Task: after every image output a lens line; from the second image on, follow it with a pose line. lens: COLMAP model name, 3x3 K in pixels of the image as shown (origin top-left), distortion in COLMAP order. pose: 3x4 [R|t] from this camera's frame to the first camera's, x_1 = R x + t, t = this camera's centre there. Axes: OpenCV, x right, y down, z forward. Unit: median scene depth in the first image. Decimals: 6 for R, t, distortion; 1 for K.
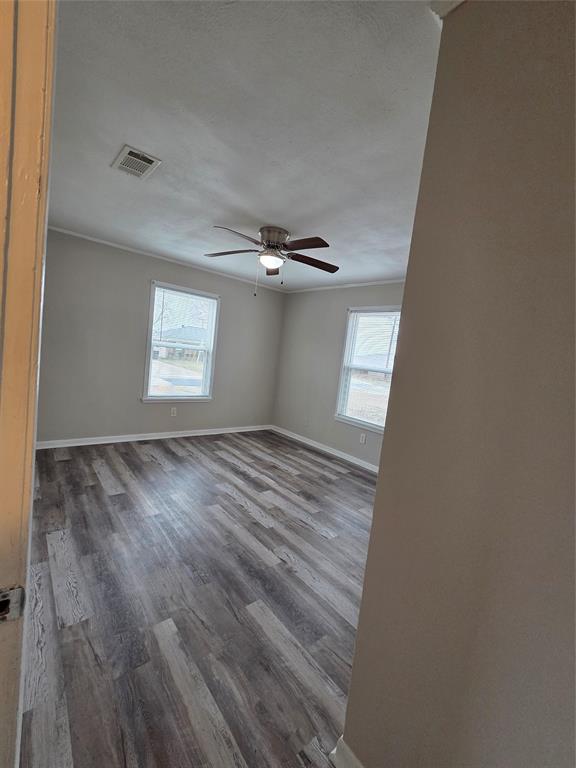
lens RADIAL K [[312.6, 0, 284.7], [0, 312.6, 381.9], [0, 0, 1]] dist [0.001861, 0.001265]
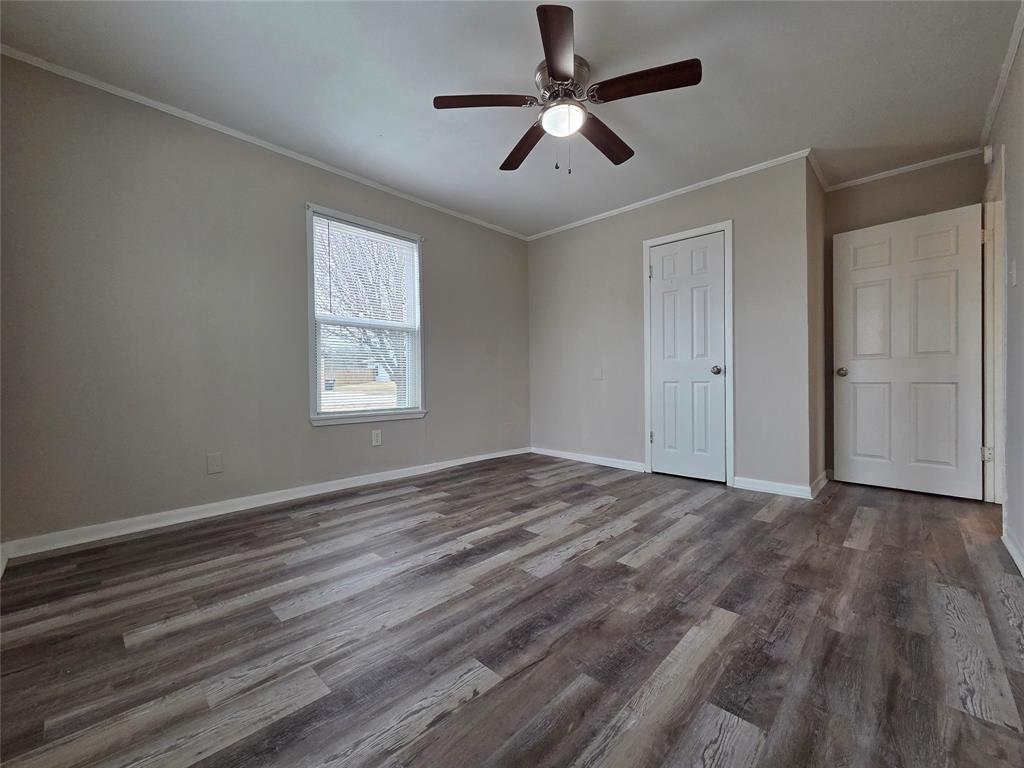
lens RADIAL K [[416.8, 0, 509.7], [0, 416.8, 387.0], [0, 0, 1]] dist [0.001861, 0.001265]
pose [[-0.105468, -0.133615, 0.985405, -0.767898], [0.079926, 0.986587, 0.142330, -0.016862], [-0.991205, 0.093770, -0.093375, 1.089848]]
